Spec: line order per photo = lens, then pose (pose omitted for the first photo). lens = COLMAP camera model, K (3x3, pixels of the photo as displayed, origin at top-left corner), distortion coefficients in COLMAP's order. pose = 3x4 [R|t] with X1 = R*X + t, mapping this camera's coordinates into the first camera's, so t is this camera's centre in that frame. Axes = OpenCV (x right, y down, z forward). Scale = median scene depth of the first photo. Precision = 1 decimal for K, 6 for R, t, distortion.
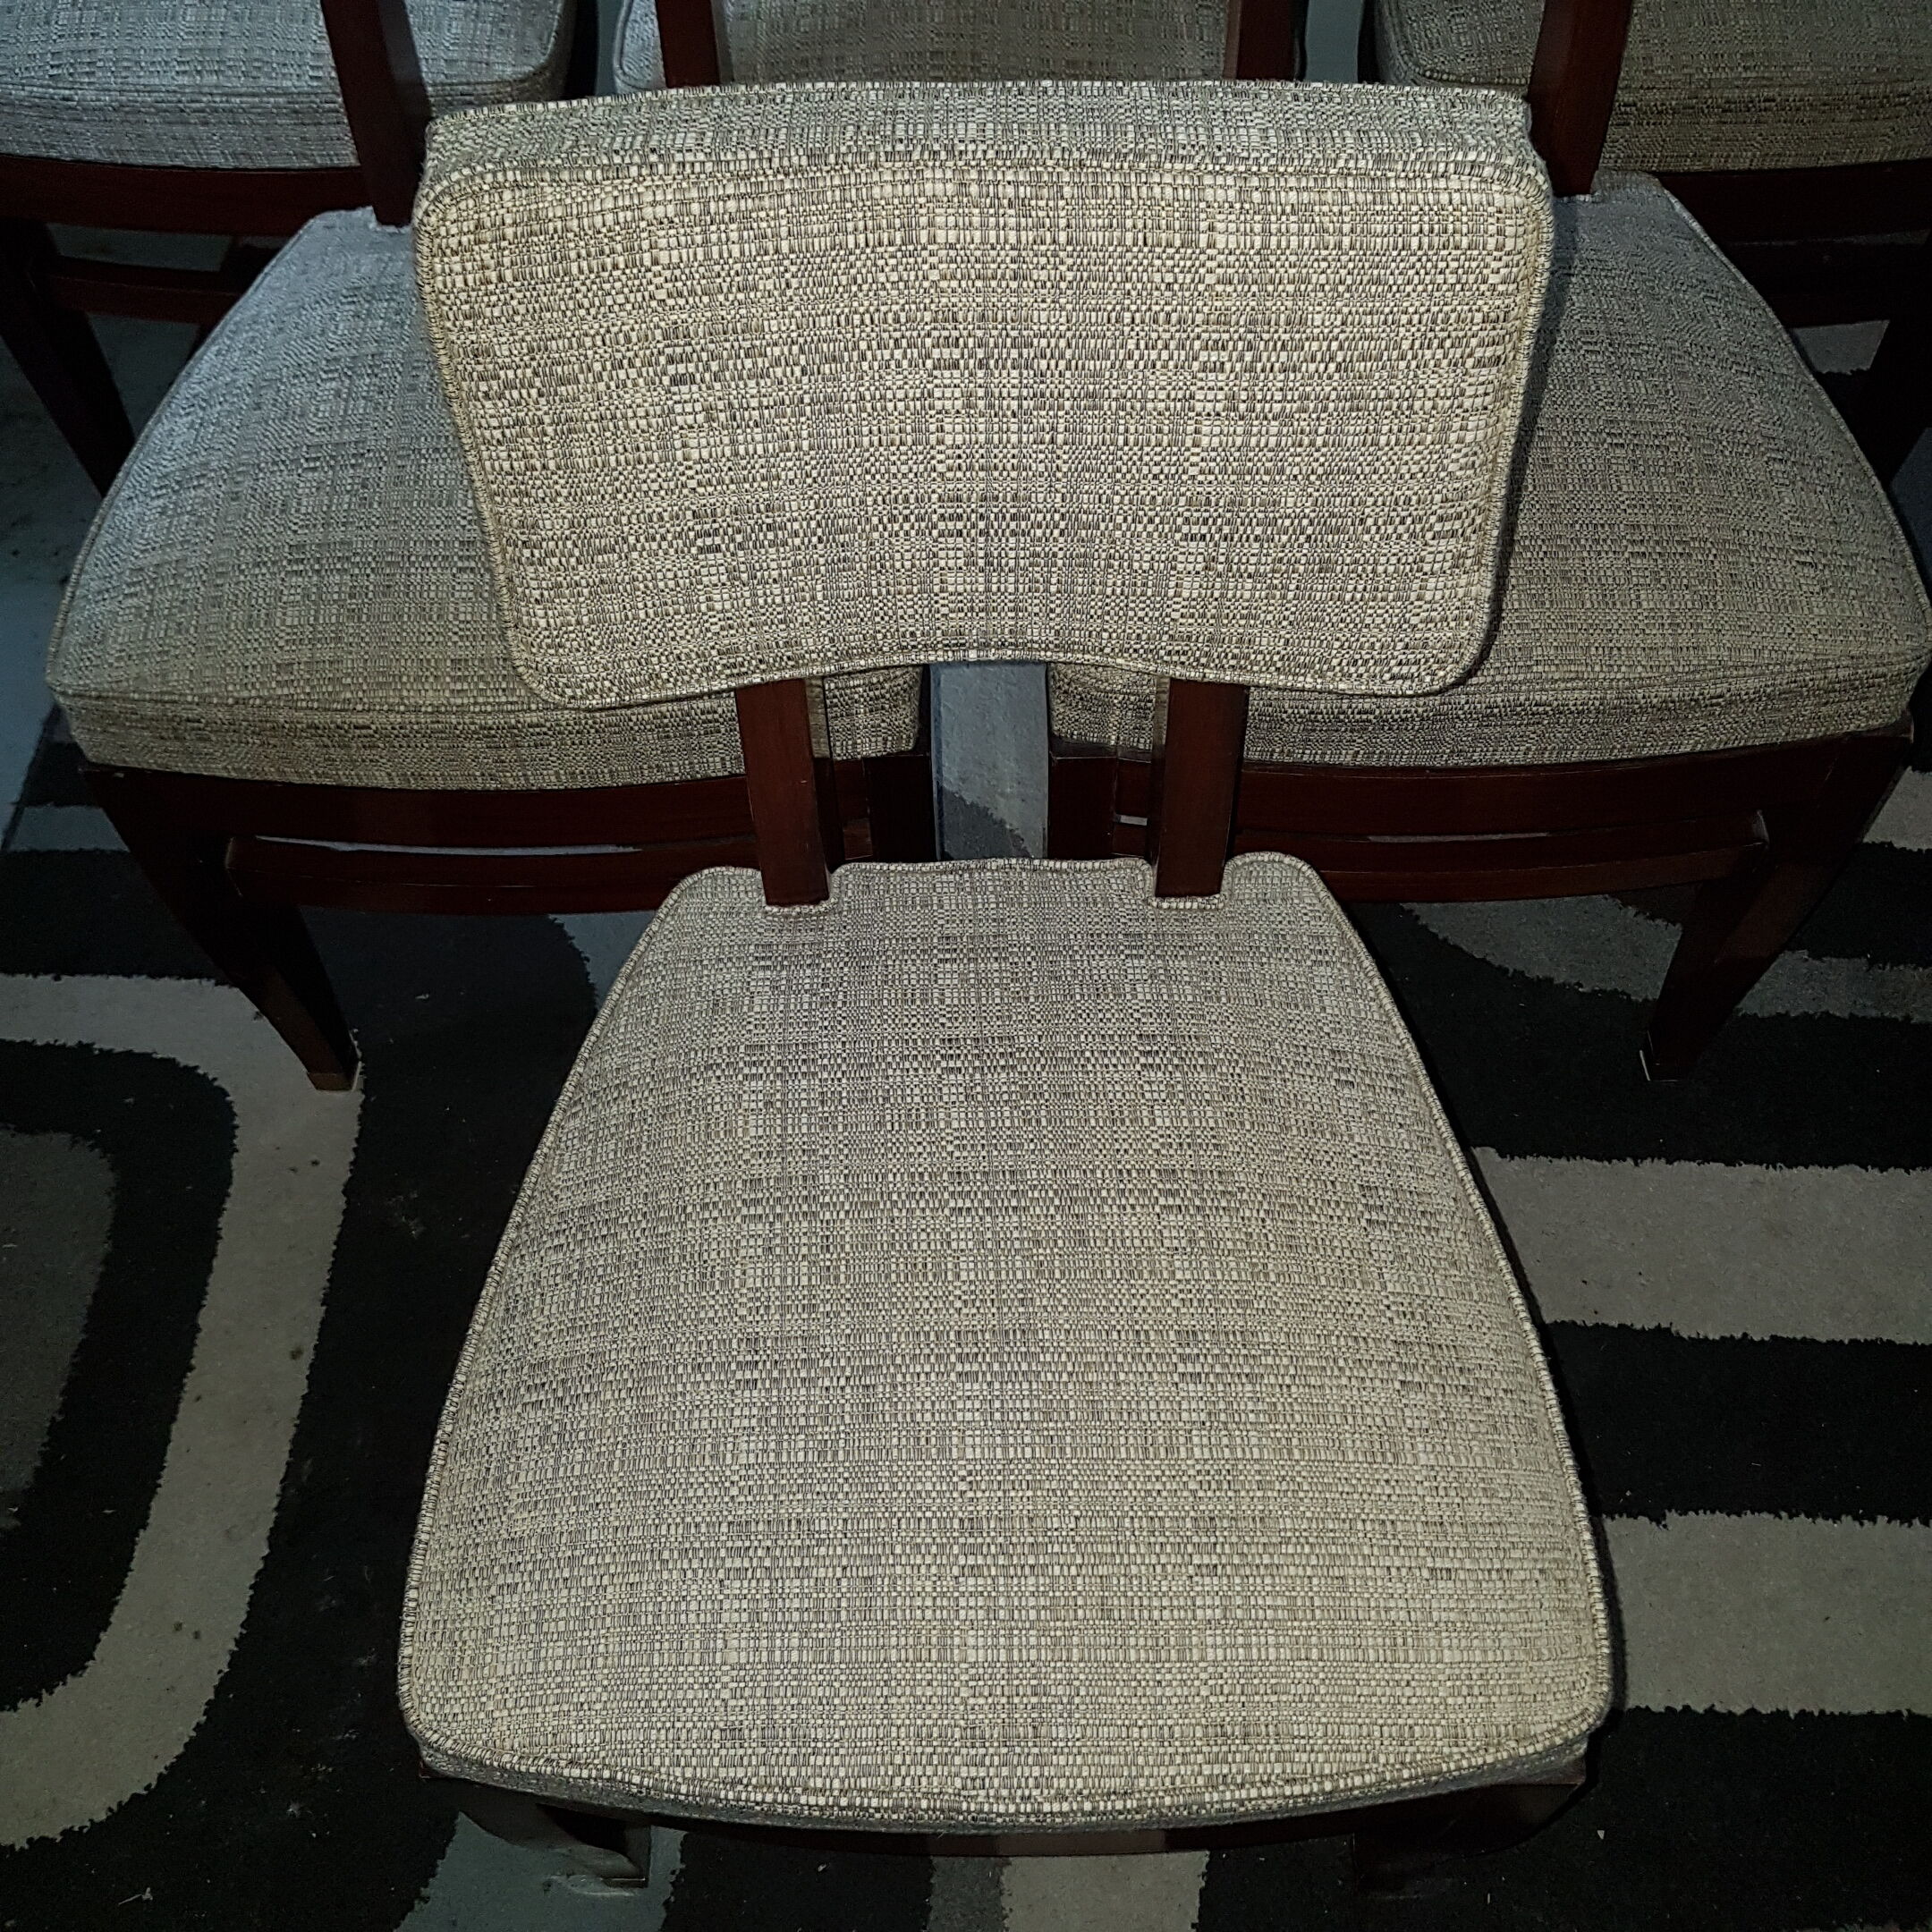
lens RADIAL K [[2027.6, 0, 953.2], [0, 2027.6, 953.4], [0, 0, 1]] dist [0.008119, 0.000000]
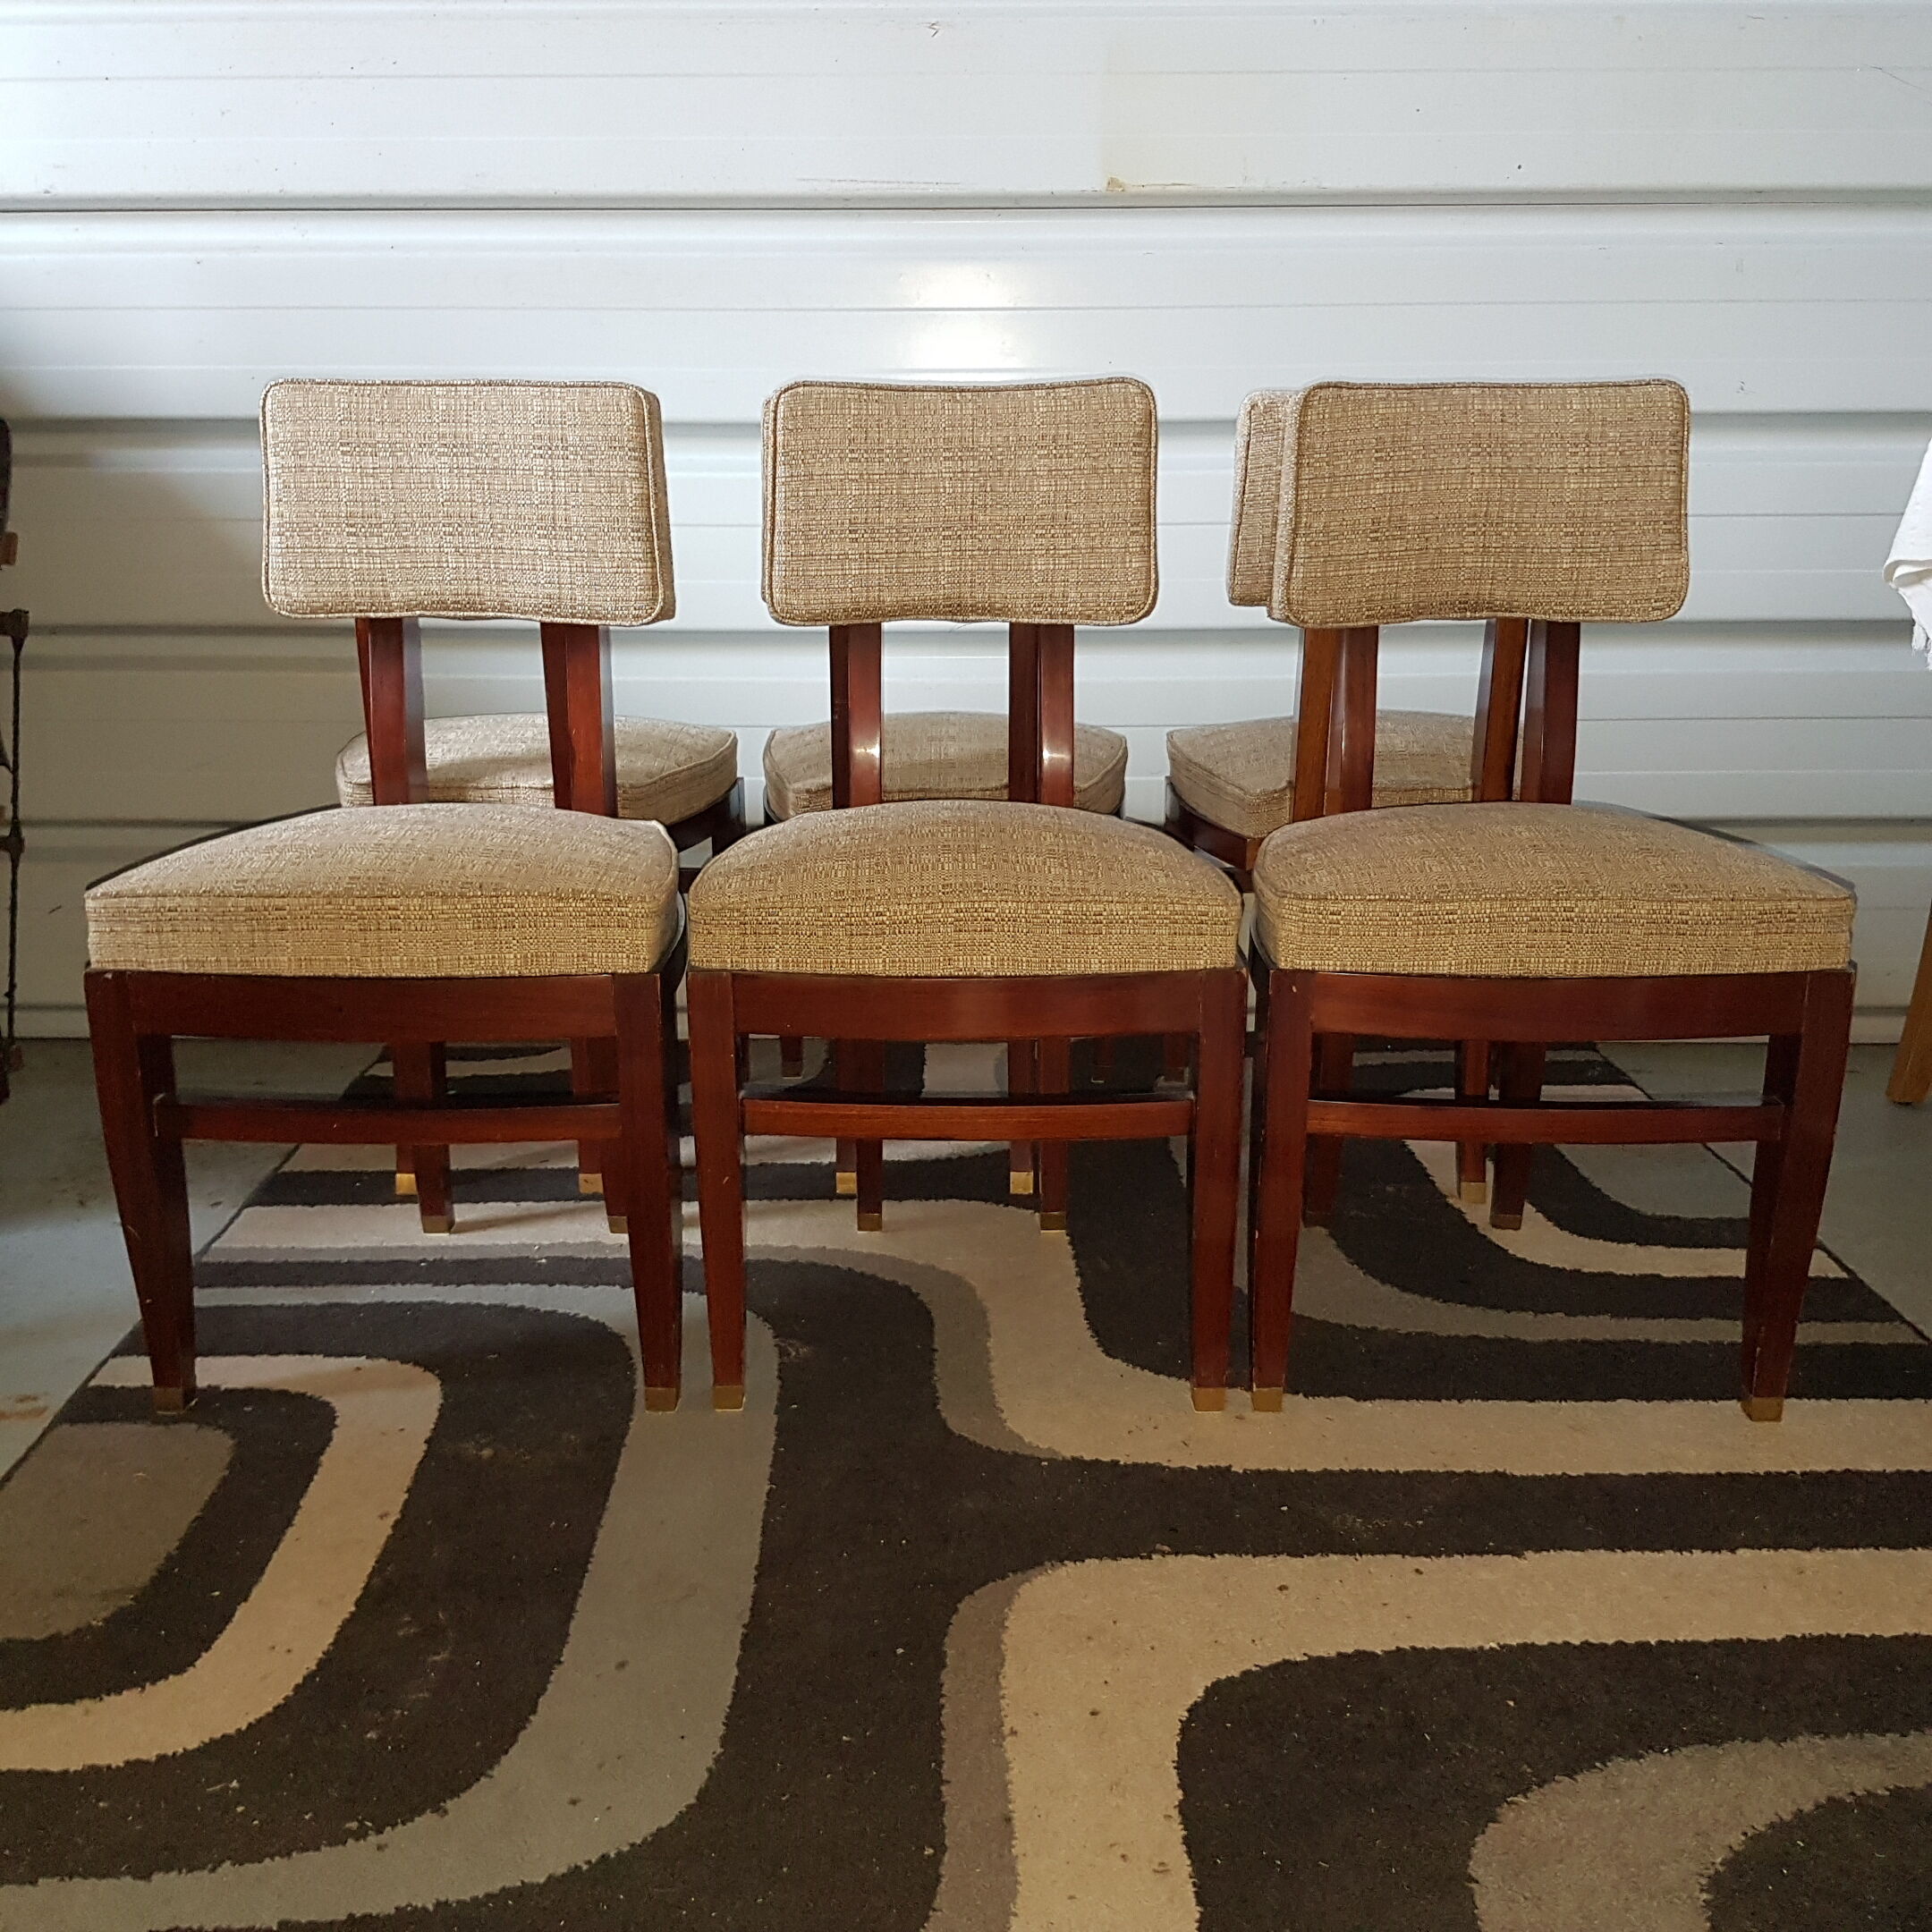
lens RADIAL K [[2027.6, 0, 926.0], [0, 2027.6, 976.2], [0, 0, 1]] dist [0.008119, 0.000000]
pose [[0.998233, 0.007981, 0.058879, -0.084533], [0.033468, 0.743264, -0.668160, 0.835655], [-0.049095, 0.668950, 0.741684, -0.122507]]
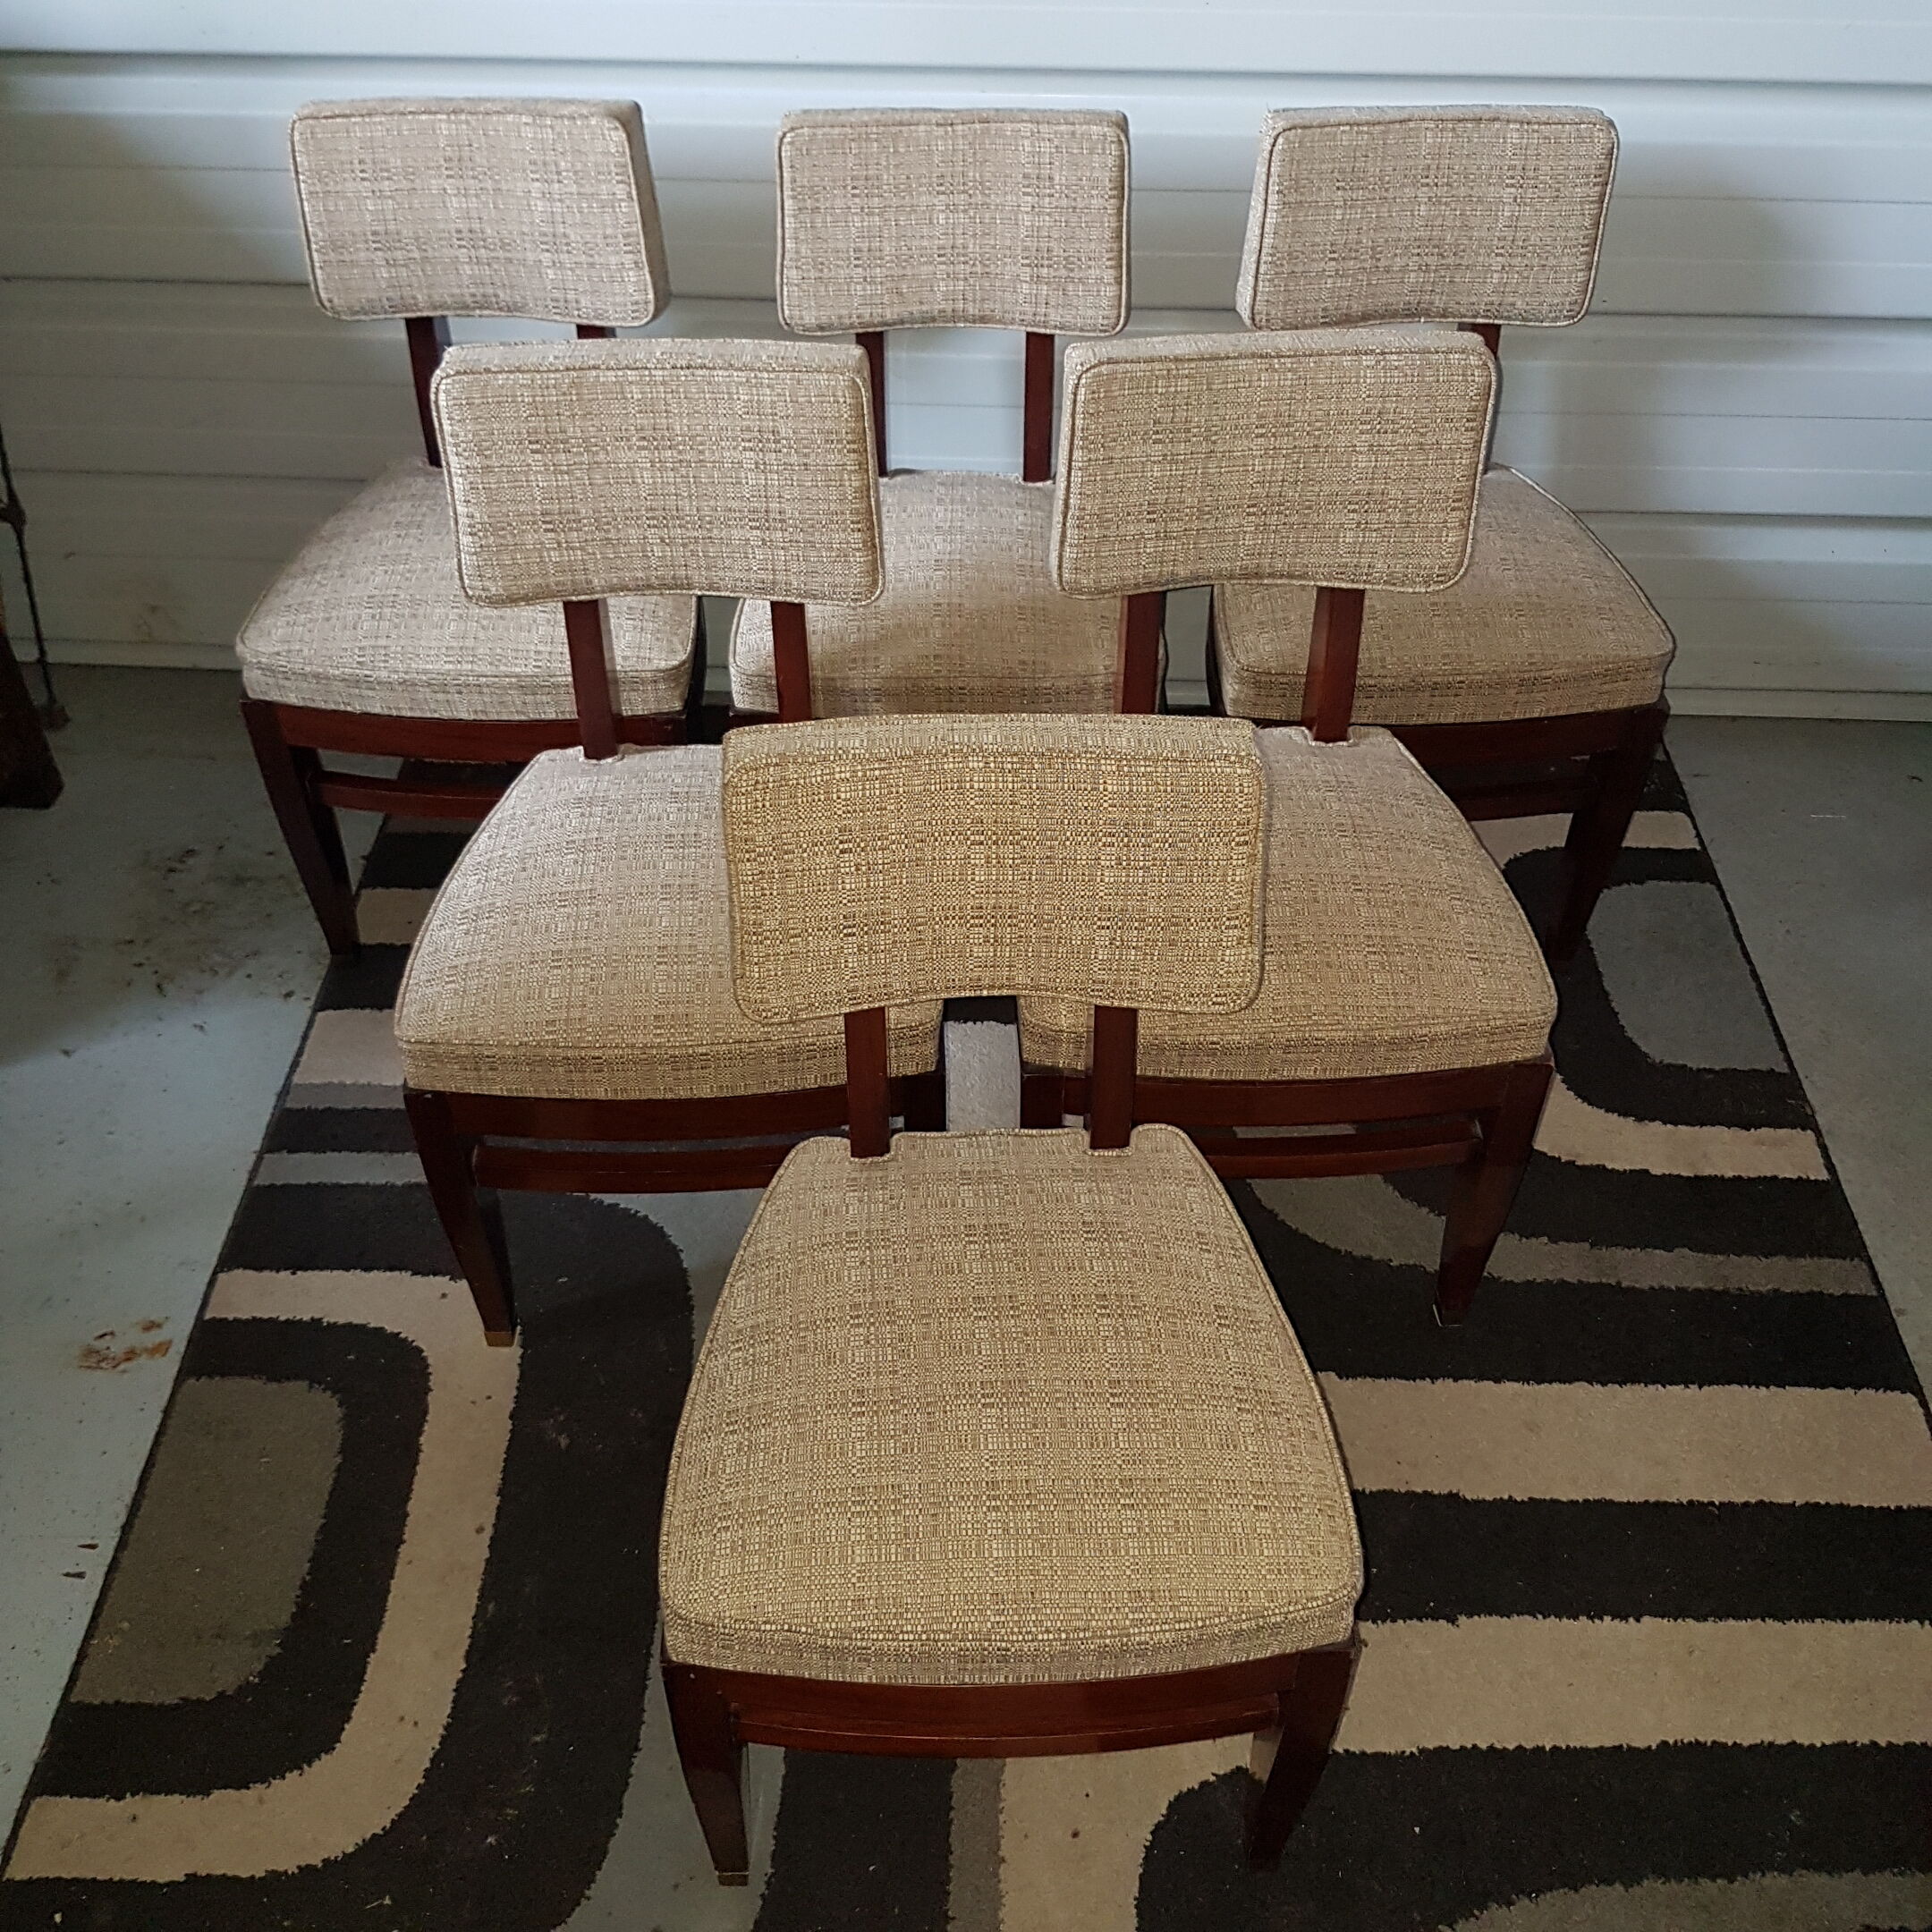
lens RADIAL K [[2027.6, 0, 962.8], [0, 2027.6, 917.0], [0, 0, 1]] dist [0.008119, 0.000000]
pose [[0.999255, -0.002546, 0.038521, -0.050987], [0.011834, 0.969987, -0.242870, 0.143579], [-0.036747, 0.243145, 0.969294, -0.496218]]
